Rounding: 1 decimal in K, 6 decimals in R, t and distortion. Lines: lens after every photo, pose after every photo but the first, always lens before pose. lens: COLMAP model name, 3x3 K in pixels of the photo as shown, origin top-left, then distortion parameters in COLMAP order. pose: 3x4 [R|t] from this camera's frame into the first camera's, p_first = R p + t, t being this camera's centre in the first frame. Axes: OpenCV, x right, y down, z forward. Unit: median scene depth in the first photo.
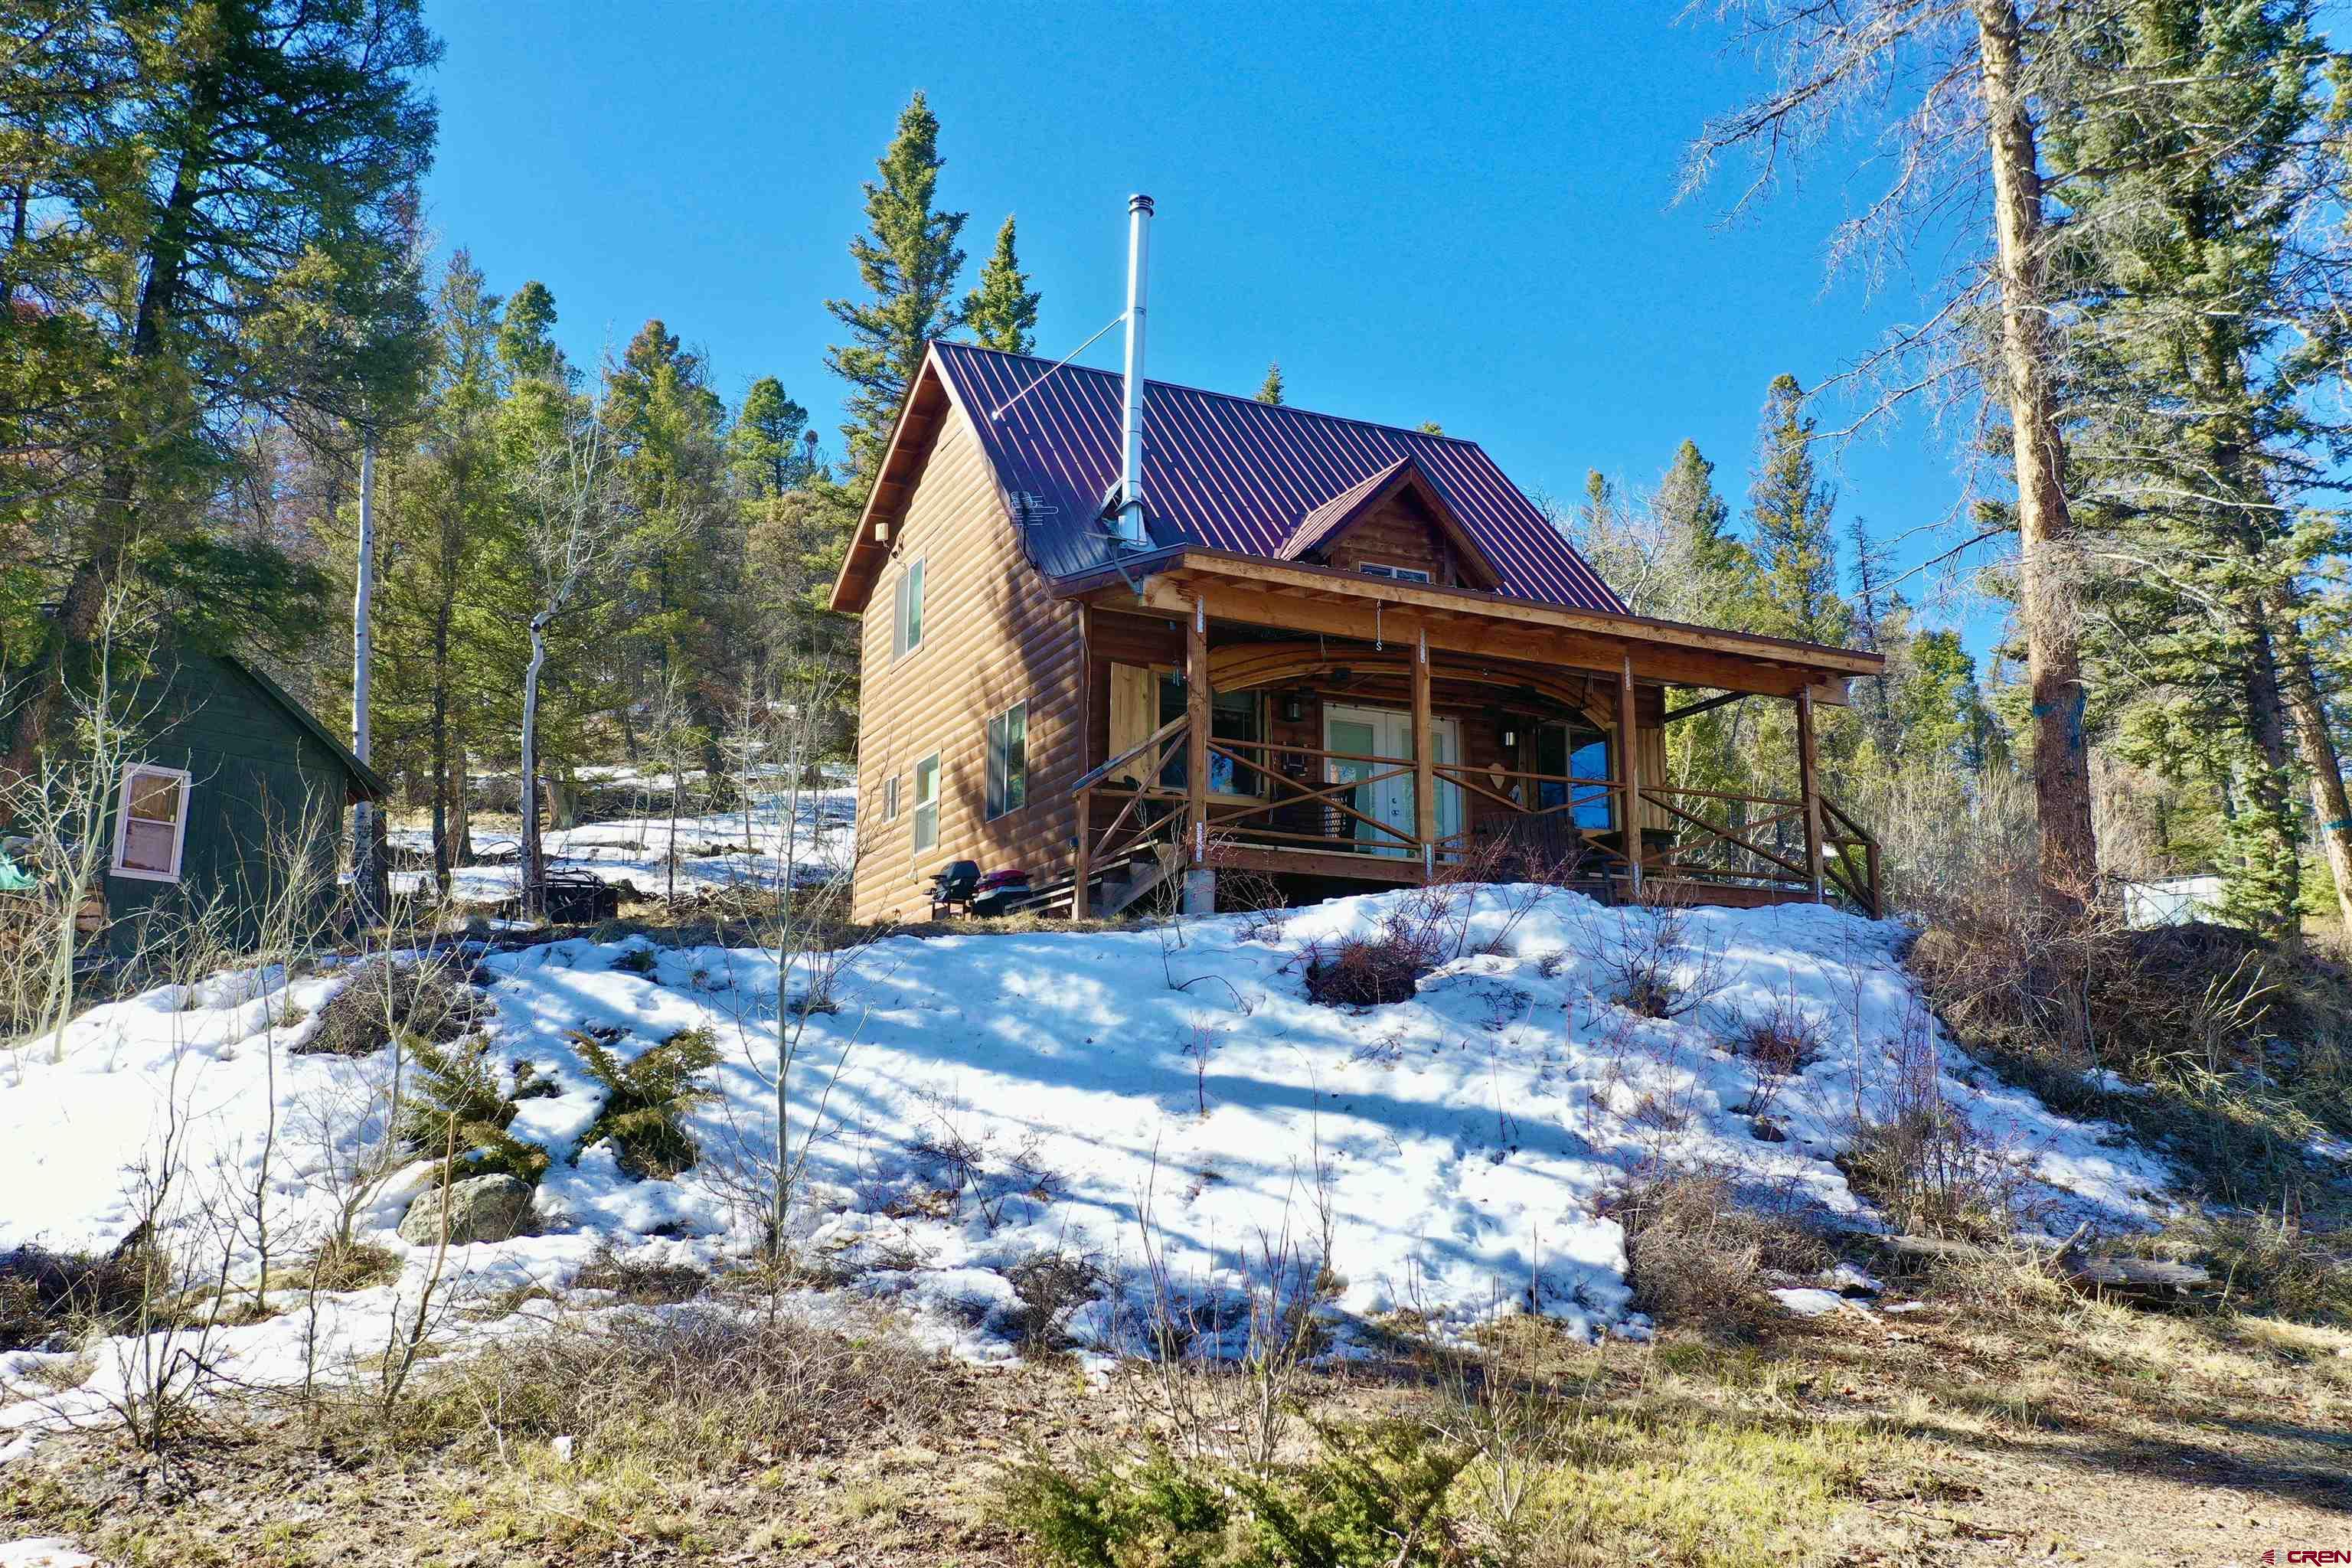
lens RADIAL K [[1857.2, 0, 1176.0], [0, 1857.2, 784.0], [0, 0, 1]] dist [0.011064, -0.001759]
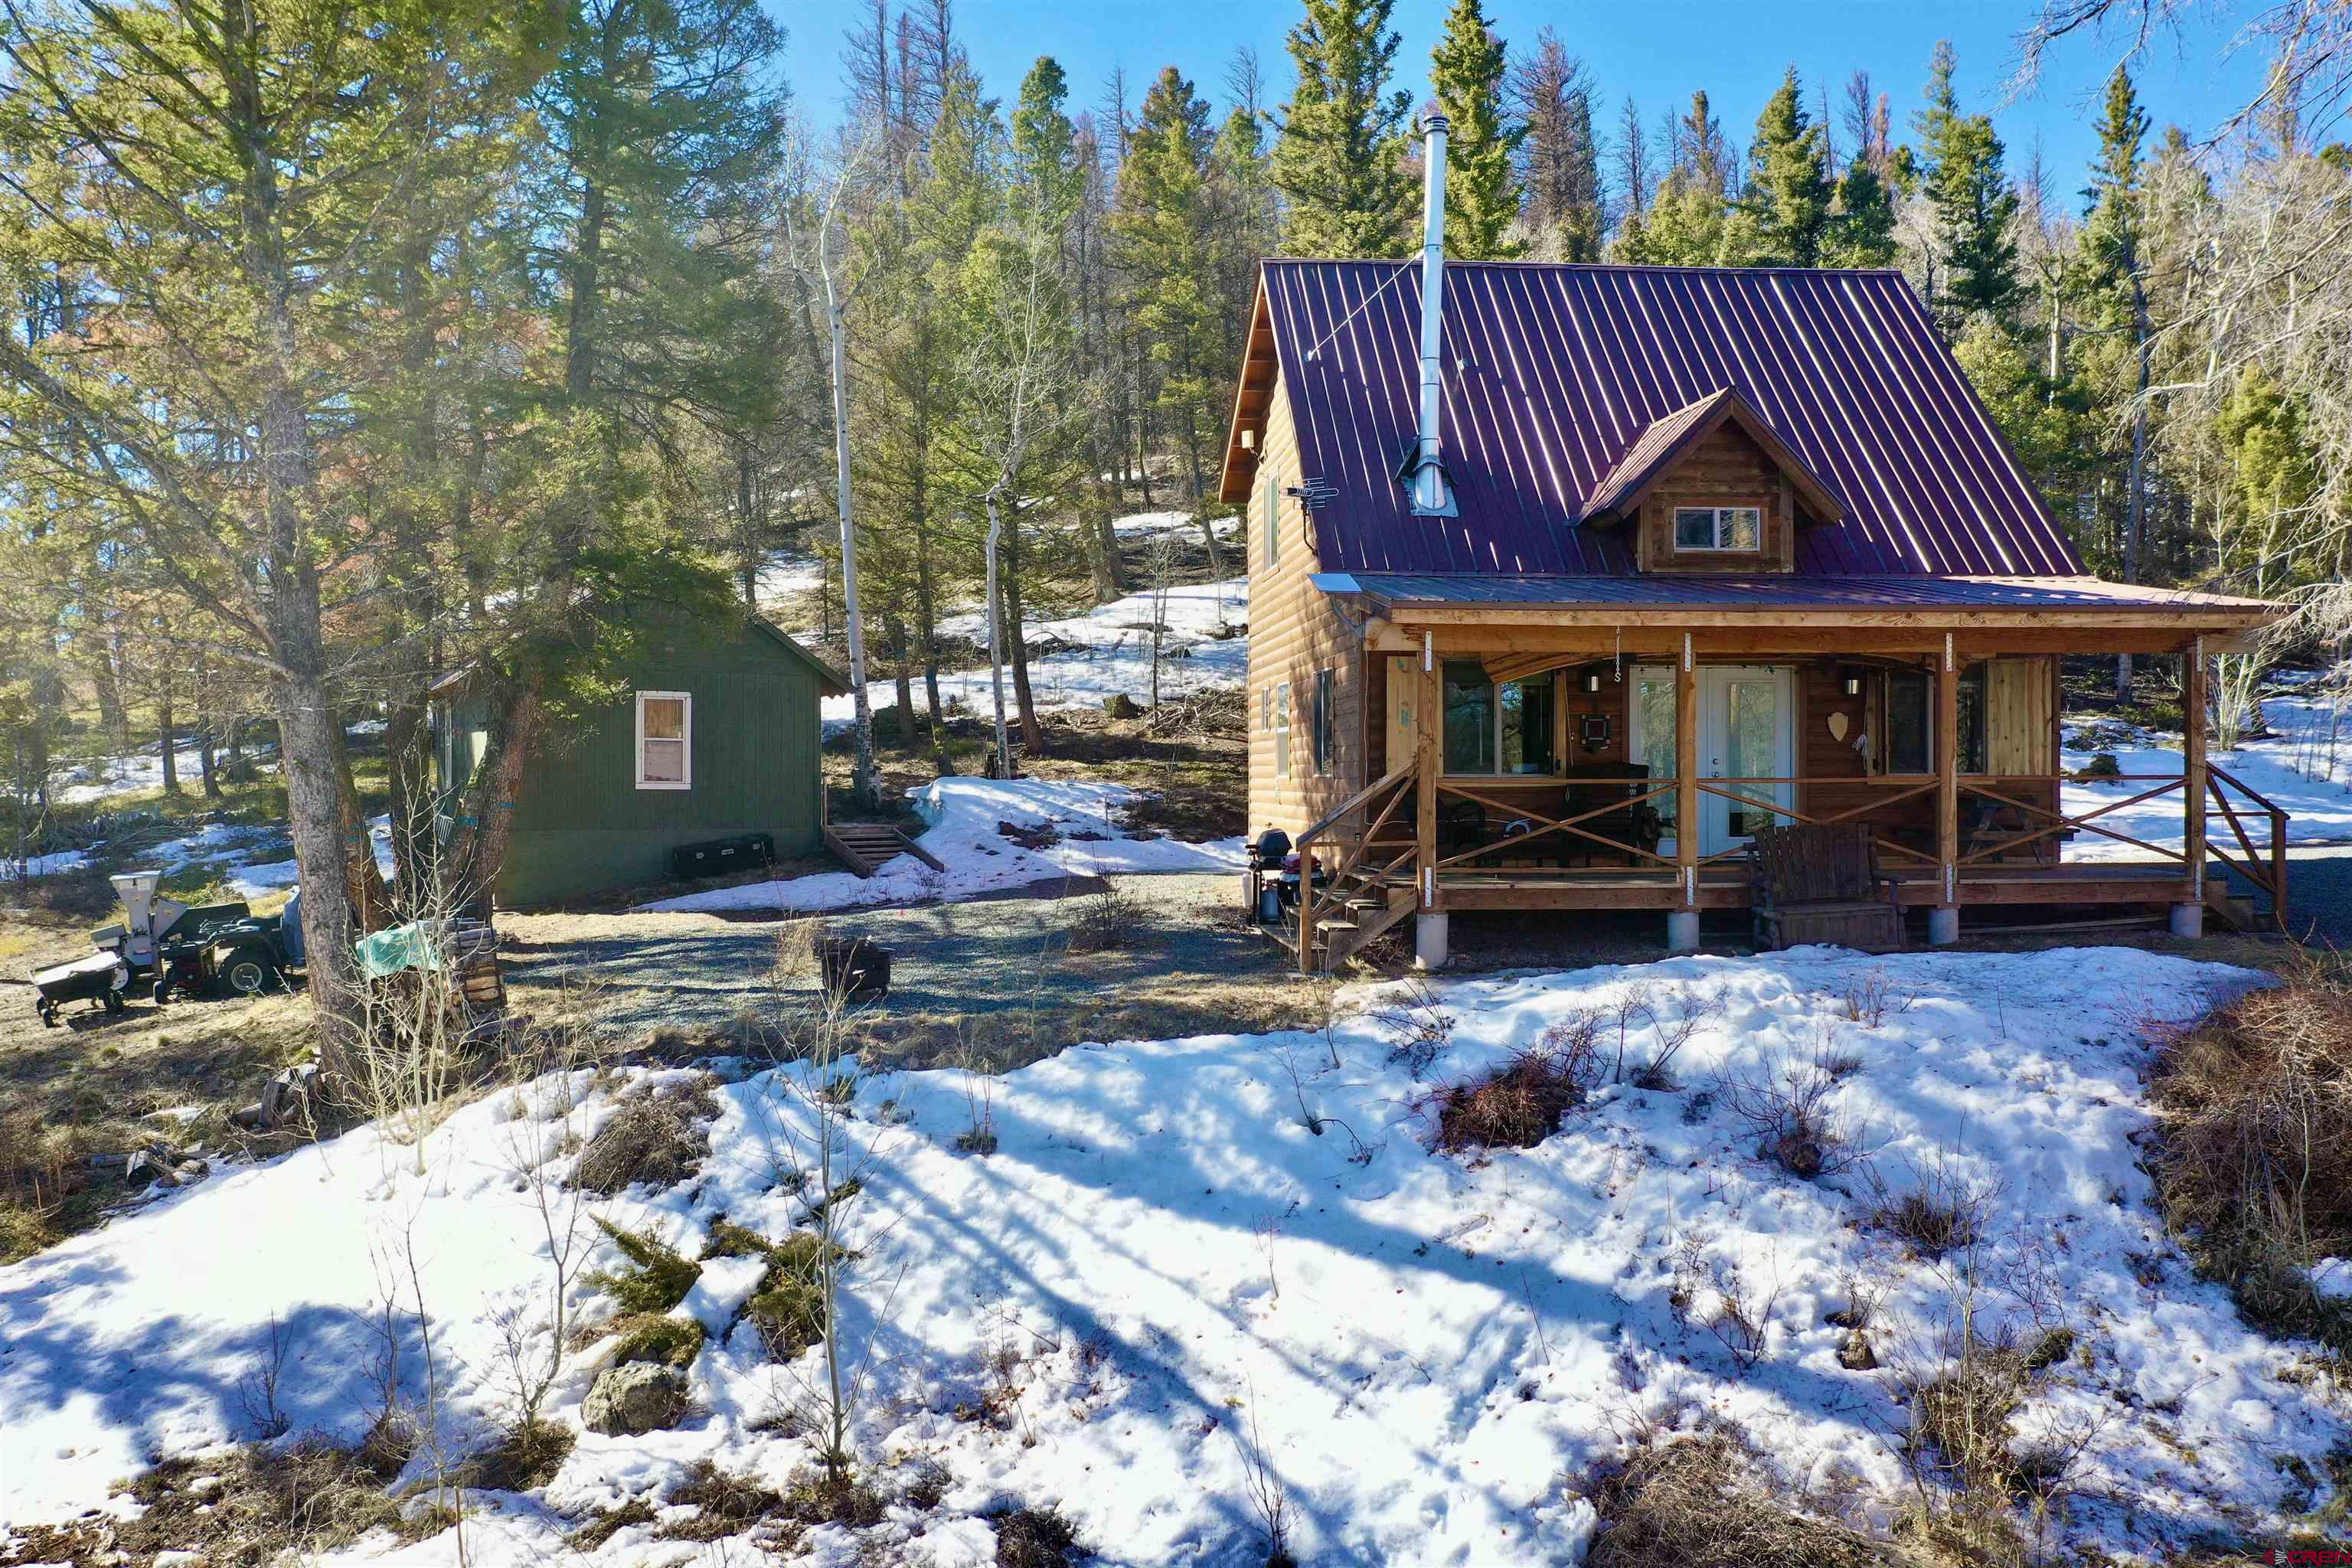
lens RADIAL K [[1857.2, 0, 1176.0], [0, 1857.2, 784.0], [0, 0, 1]] dist [0.011064, -0.001759]
pose [[0.940709, -0.006162, -0.339159, 0.163488], [0.072388, 0.980451, 0.182966, -0.157592], [0.331401, -0.196669, 0.922765, 0.026773]]
